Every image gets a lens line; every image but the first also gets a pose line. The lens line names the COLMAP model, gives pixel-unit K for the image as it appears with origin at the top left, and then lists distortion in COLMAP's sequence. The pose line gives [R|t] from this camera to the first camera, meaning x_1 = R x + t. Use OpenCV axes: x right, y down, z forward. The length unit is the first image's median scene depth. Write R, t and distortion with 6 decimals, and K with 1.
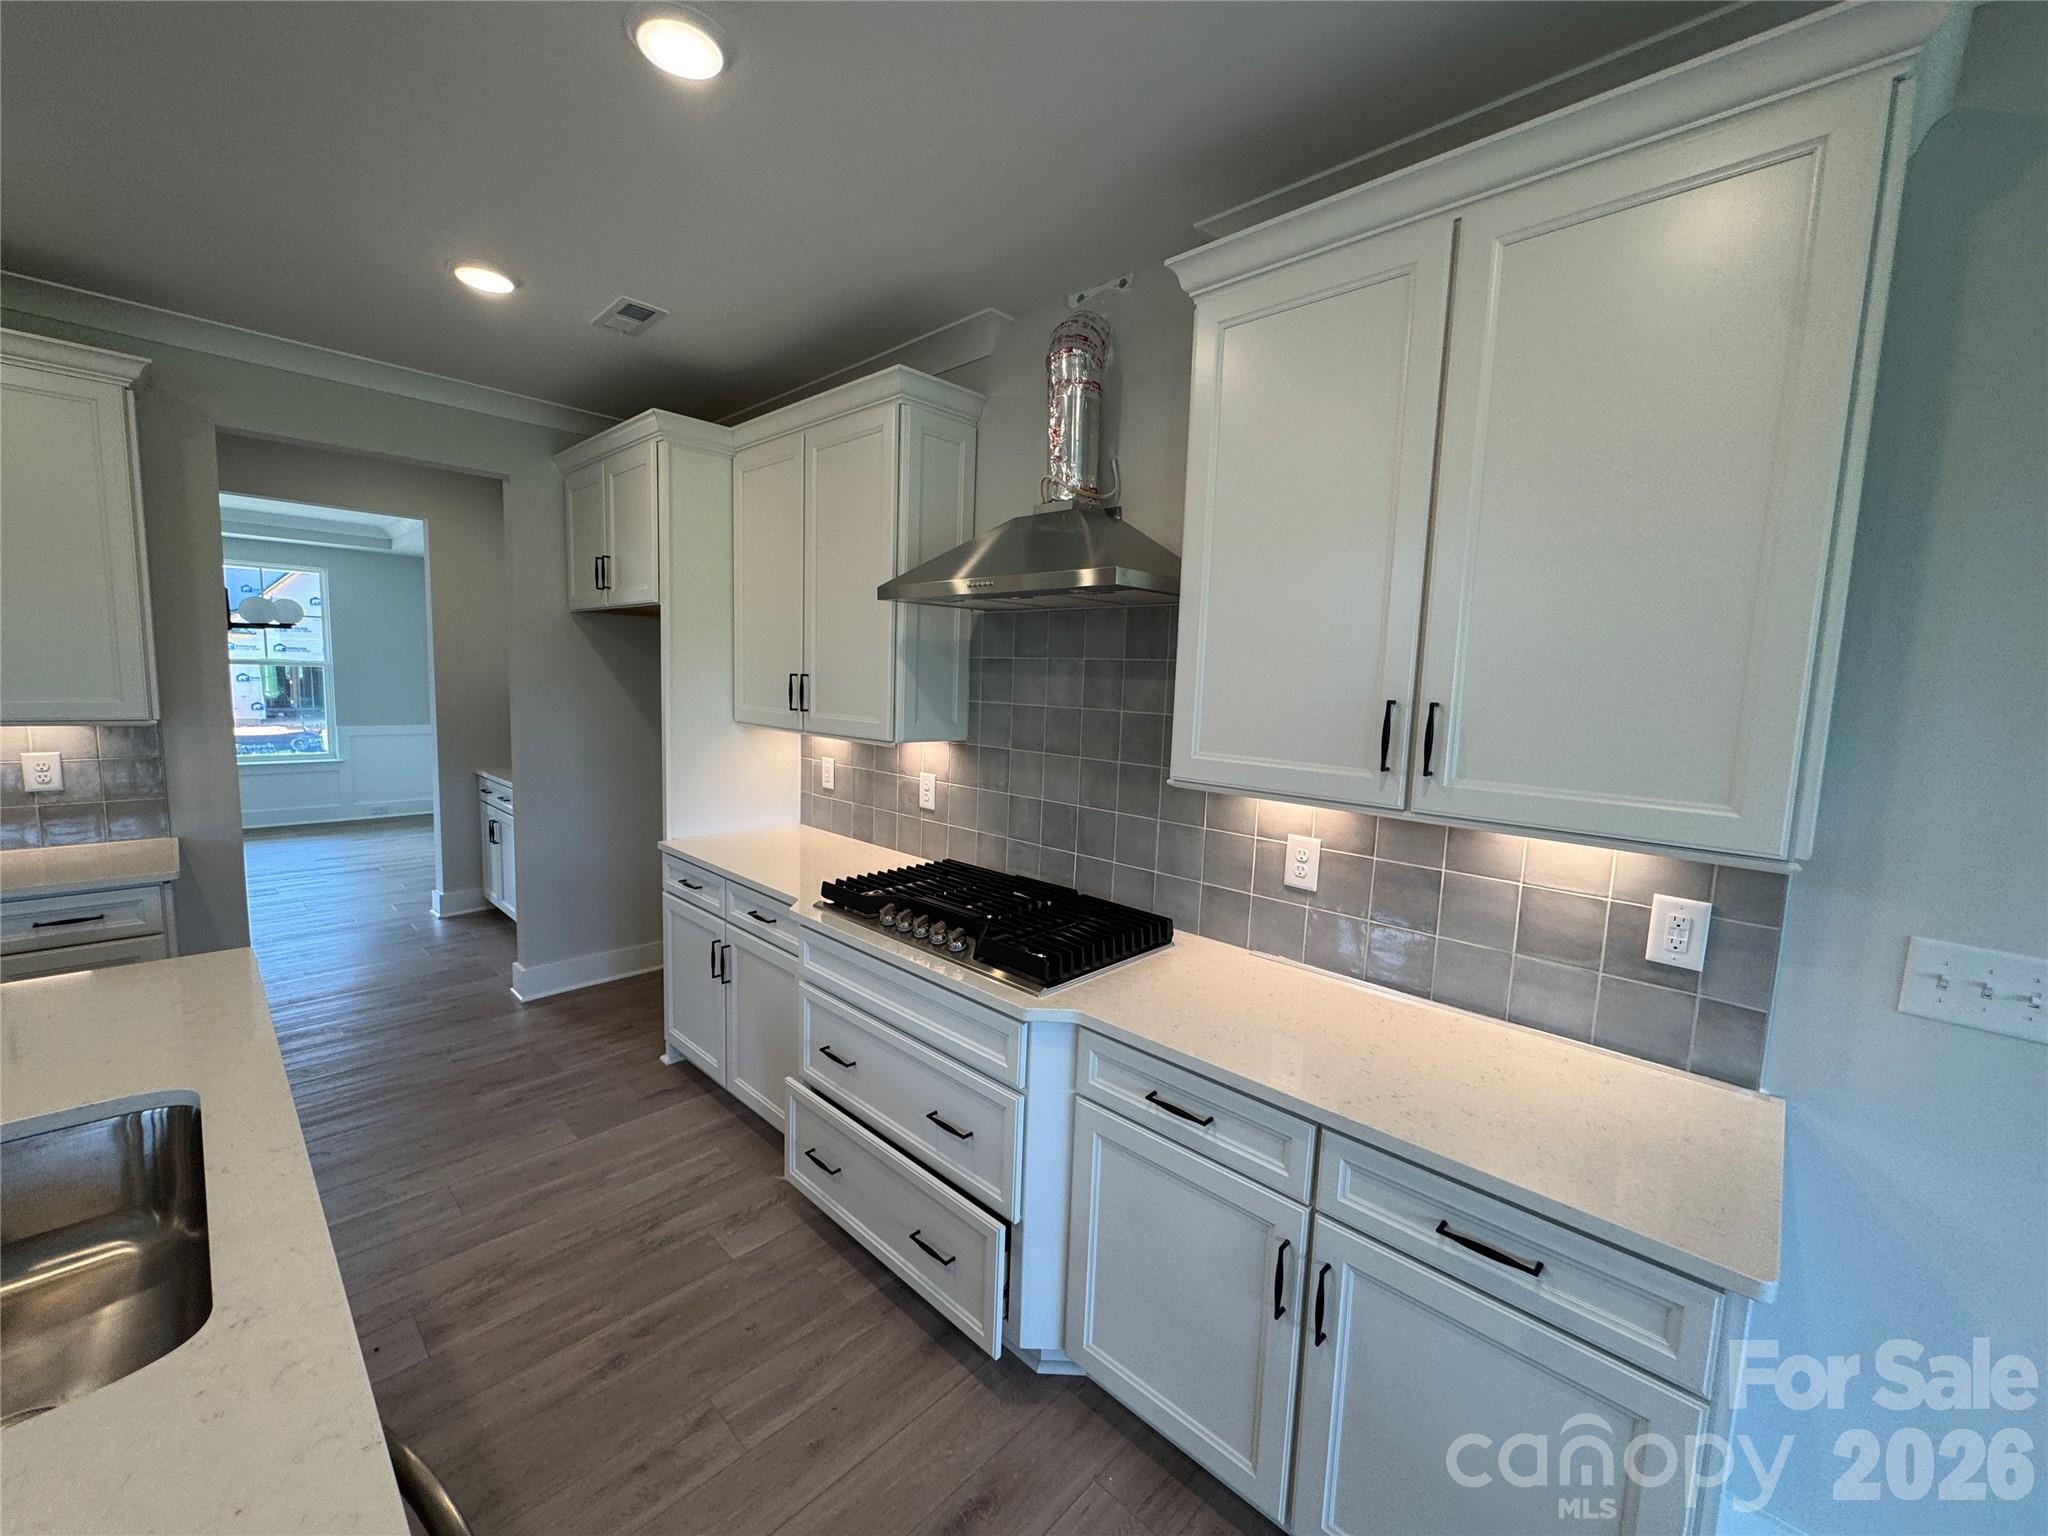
lens RADIAL K [[818.6, 0, 1019.0], [0, 818.6, 763.8], [0, 0, 1]] dist [-0.001960, -0.000294]
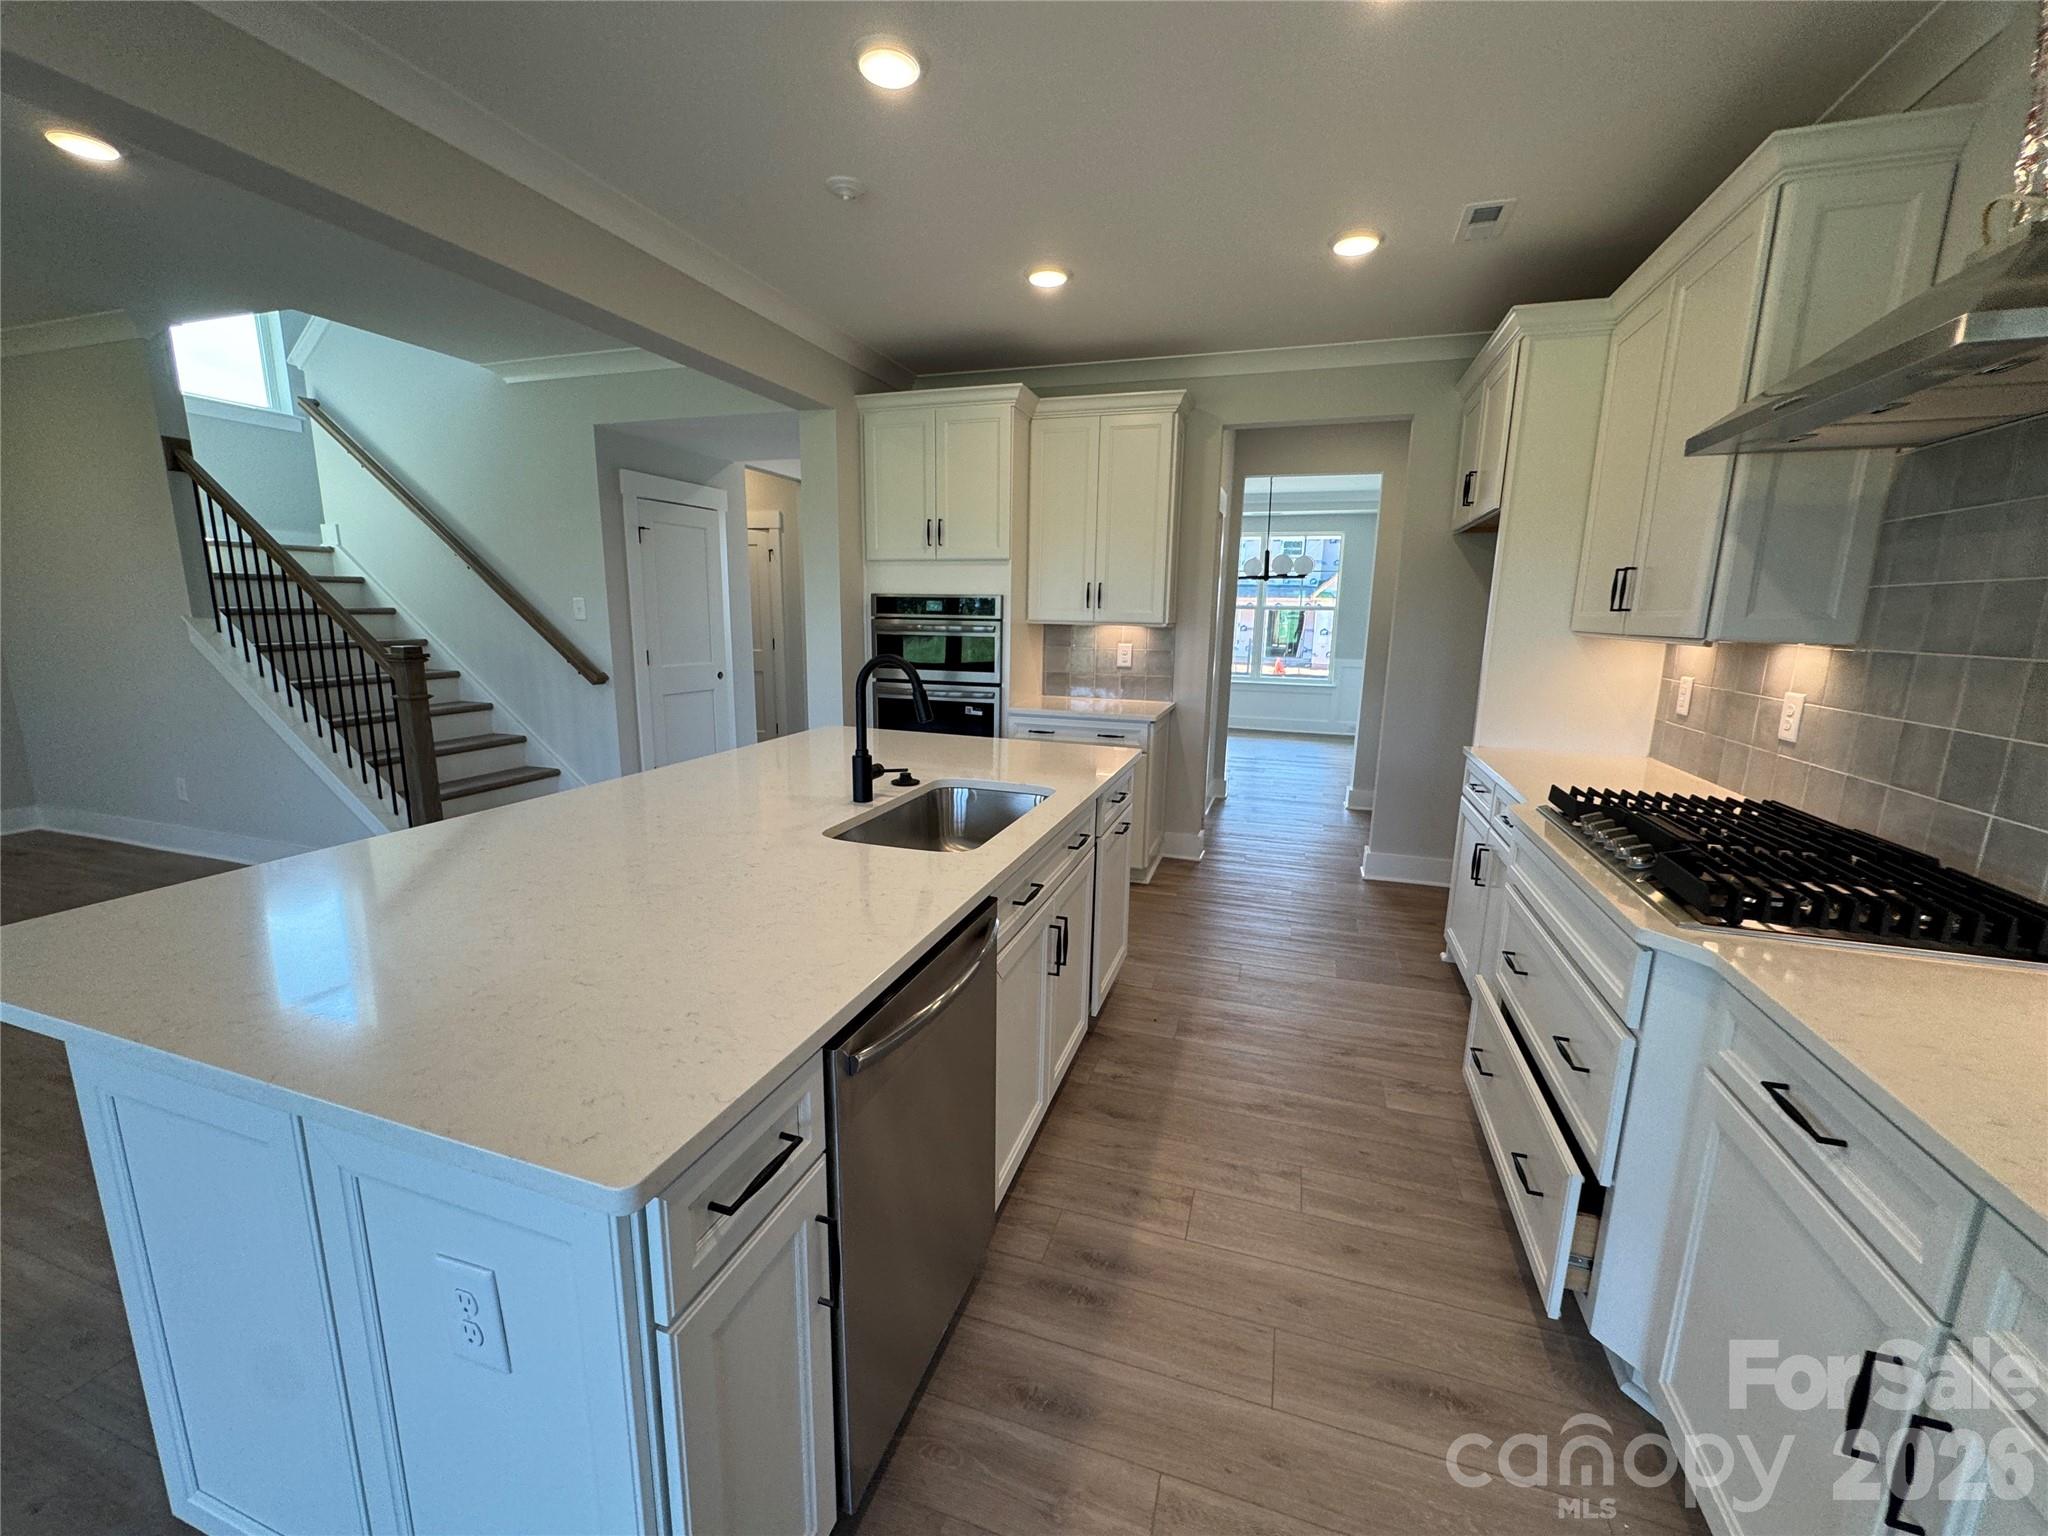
lens RADIAL K [[818.6, 0, 1019.0], [0, 818.6, 763.8], [0, 0, 1]] dist [-0.001960, -0.000294]
pose [[0.426006, 0.140503, -0.893744, 0.285300], [-0.099422, 0.989155, 0.108112, 0.072275], [0.899241, 0.042801, 0.435355, 0.058671]]
